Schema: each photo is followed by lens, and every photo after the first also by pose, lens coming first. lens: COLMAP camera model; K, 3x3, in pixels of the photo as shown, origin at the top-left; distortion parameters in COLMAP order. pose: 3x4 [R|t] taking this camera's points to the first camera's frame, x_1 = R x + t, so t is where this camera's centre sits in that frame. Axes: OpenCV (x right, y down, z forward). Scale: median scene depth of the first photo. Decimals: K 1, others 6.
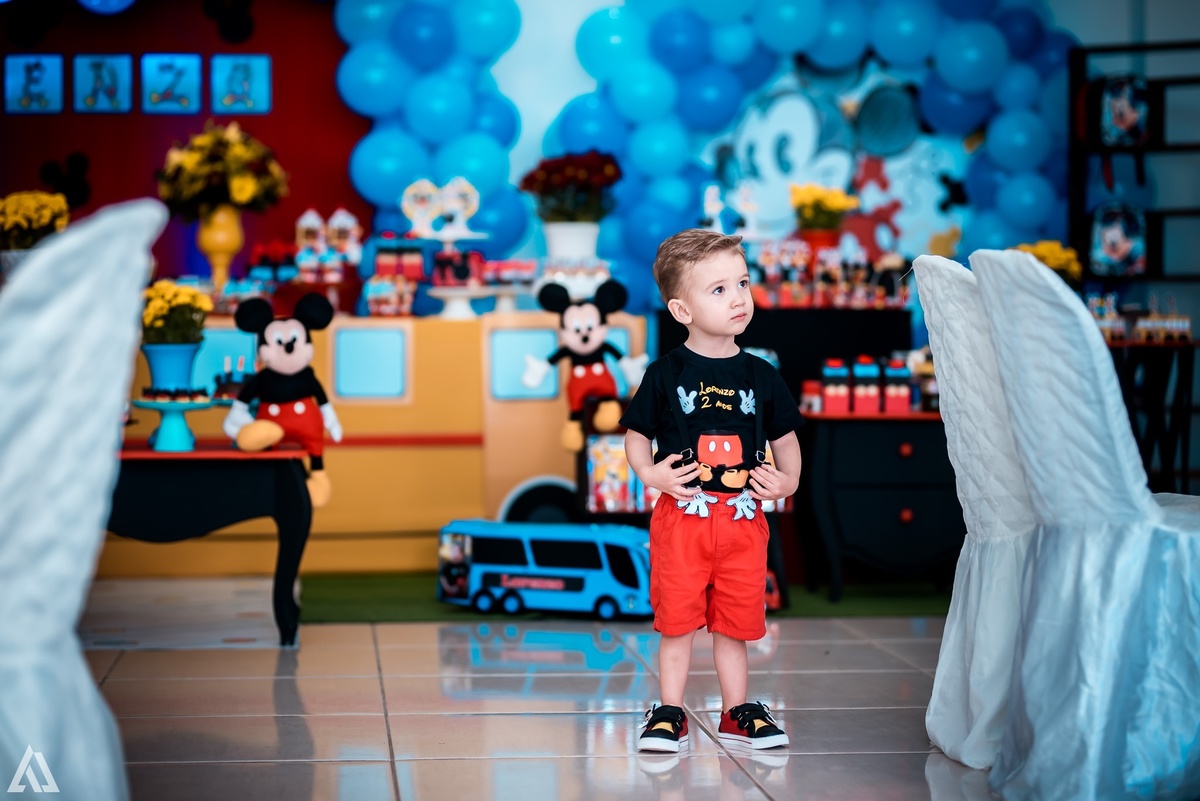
lens RADIAL K [[2746.4, 0, 600.0], [0, 2746.4, 400.5], [0, 0, 1]] dist [-0.039564, -0.114513]
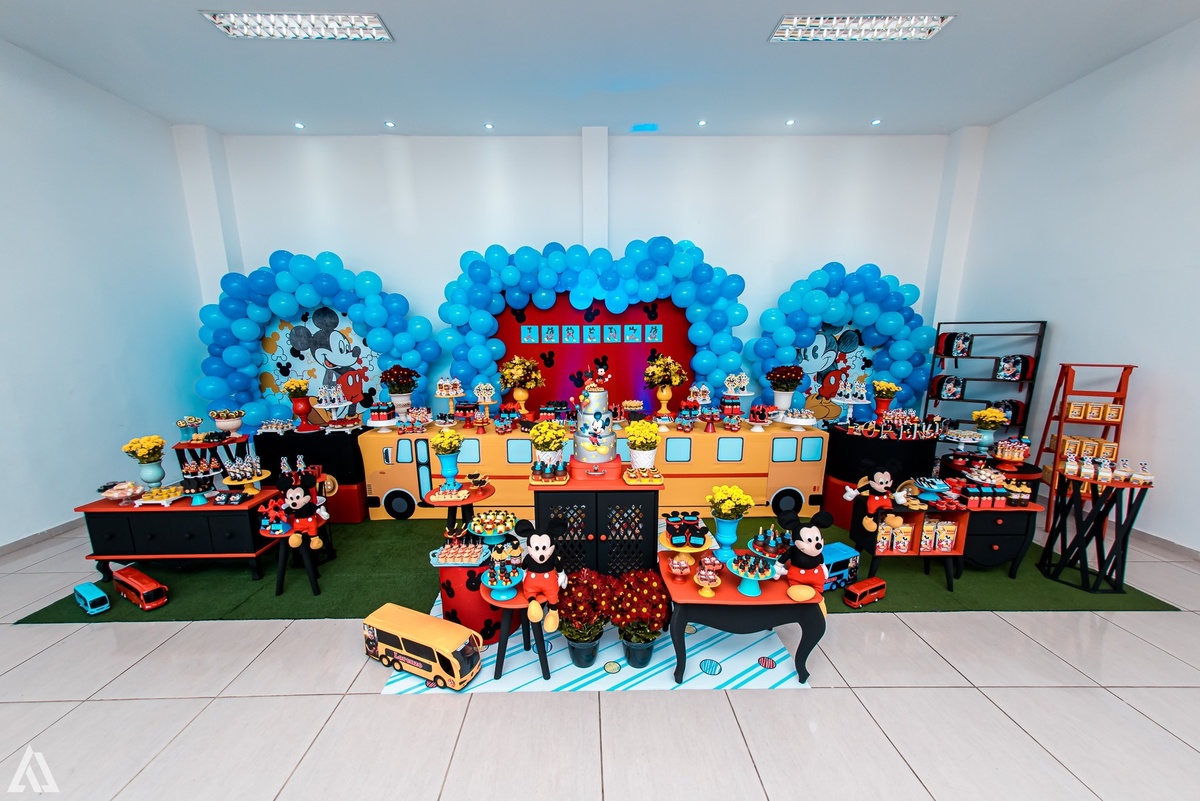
lens RADIAL K [[443.5, 0, 595.1], [0, 443.5, 427.0], [0, 0, 1]] dist [0.011756, -0.000034]
pose [[0.996848, 0.012456, -0.078352, -0.182698], [0.001800, 0.983791, 0.179308, -0.116438], [0.079315, -0.178884, 0.980668, 0.526829]]
